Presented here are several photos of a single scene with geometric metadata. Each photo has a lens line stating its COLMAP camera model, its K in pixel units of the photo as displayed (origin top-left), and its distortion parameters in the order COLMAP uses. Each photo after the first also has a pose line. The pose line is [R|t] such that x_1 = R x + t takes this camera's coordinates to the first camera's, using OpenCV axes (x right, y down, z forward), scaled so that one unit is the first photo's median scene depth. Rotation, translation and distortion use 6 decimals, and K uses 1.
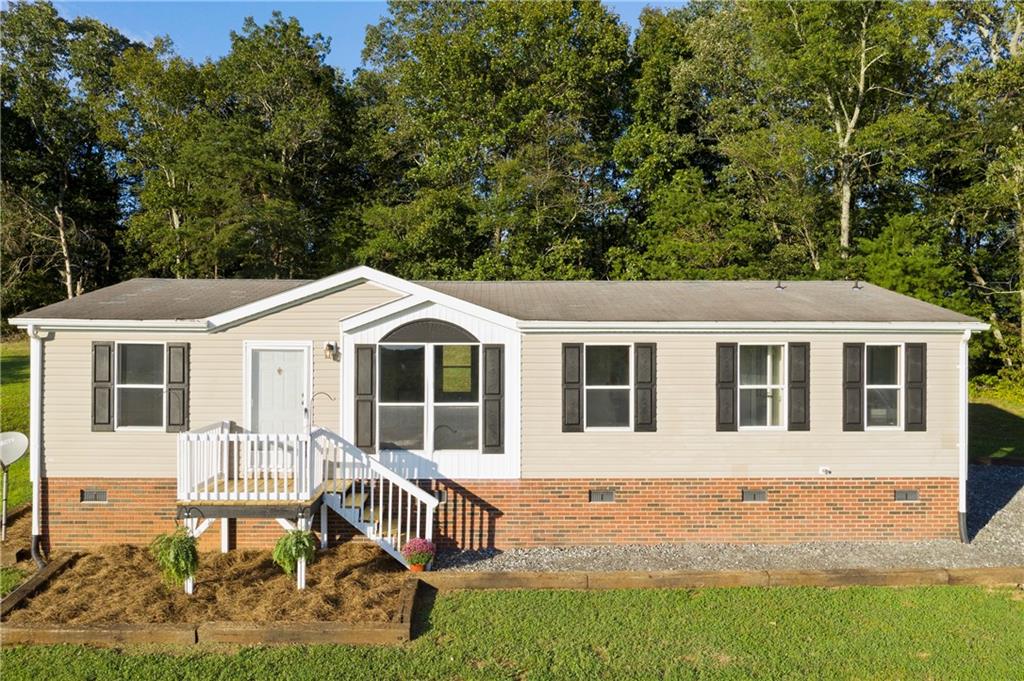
lens RADIAL K [[820.9, 0, 516.1], [0, 820.9, 340.2], [0, 0, 1]] dist [-0.002742, 0.015780]
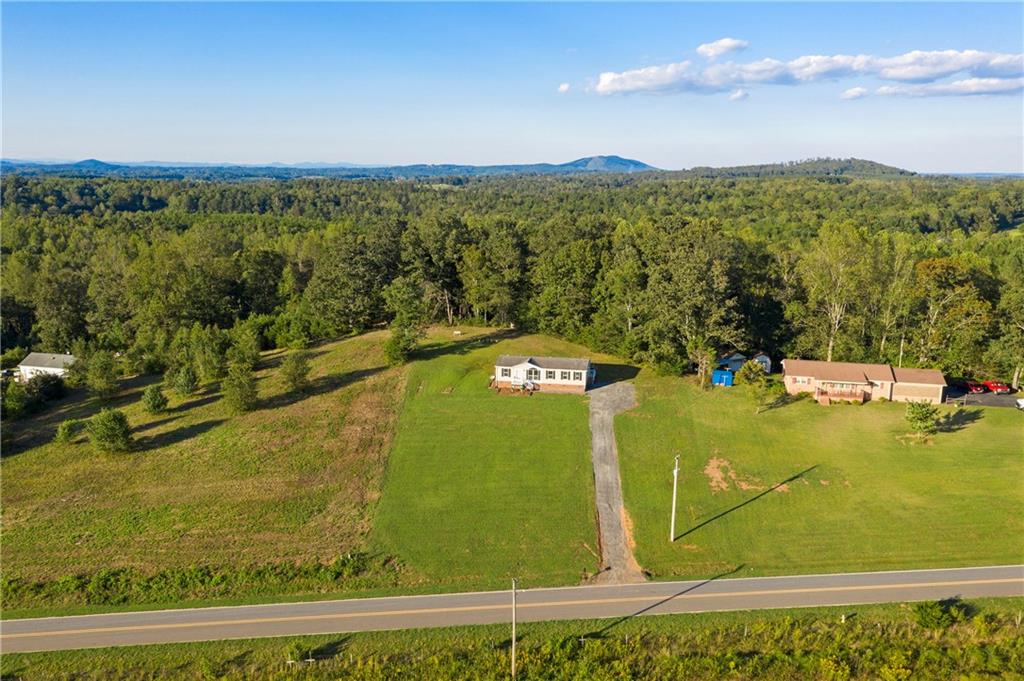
lens RADIAL K [[820.9, 0, 512.6], [0, 820.9, 345.7], [0, 0, 1]] dist [-0.002742, 0.015780]
pose [[0.978291, 0.047904, -0.201625, 1.705436], [-0.005976, 0.979033, 0.203612, -2.391797], [0.207152, -0.197987, 0.958065, -8.879394]]
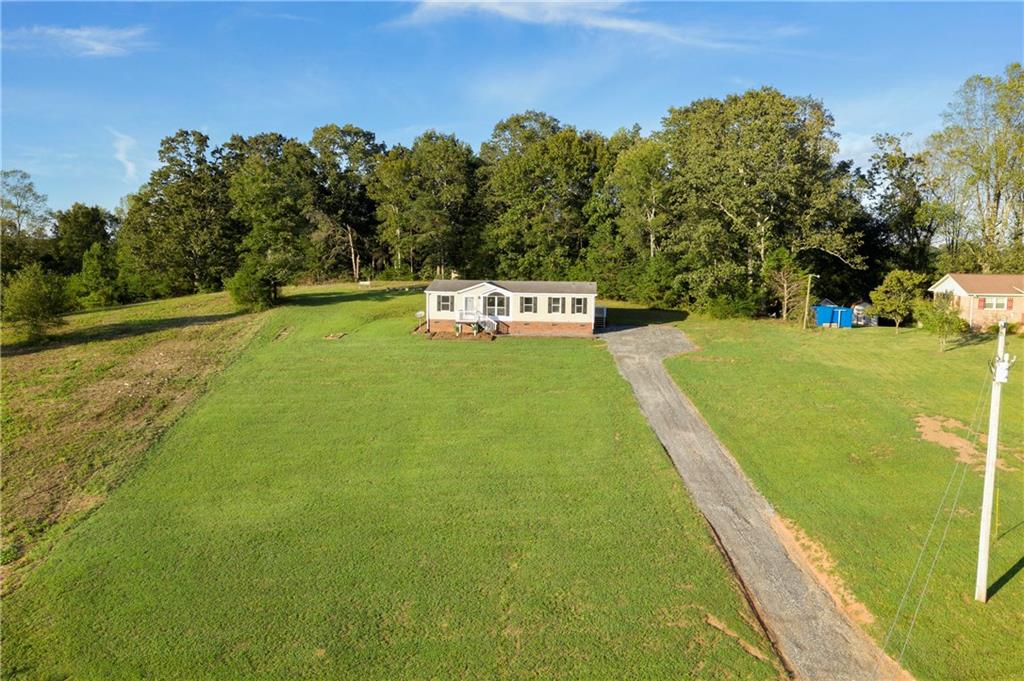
lens RADIAL K [[820.9, 0, 511.0], [0, 820.9, 334.3], [0, 0, 1]] dist [-0.002742, 0.015780]
pose [[0.991290, 0.022513, -0.129757, 0.717734], [-0.011204, 0.996125, 0.087235, -0.225692], [0.131218, -0.085022, 0.987701, -4.488797]]
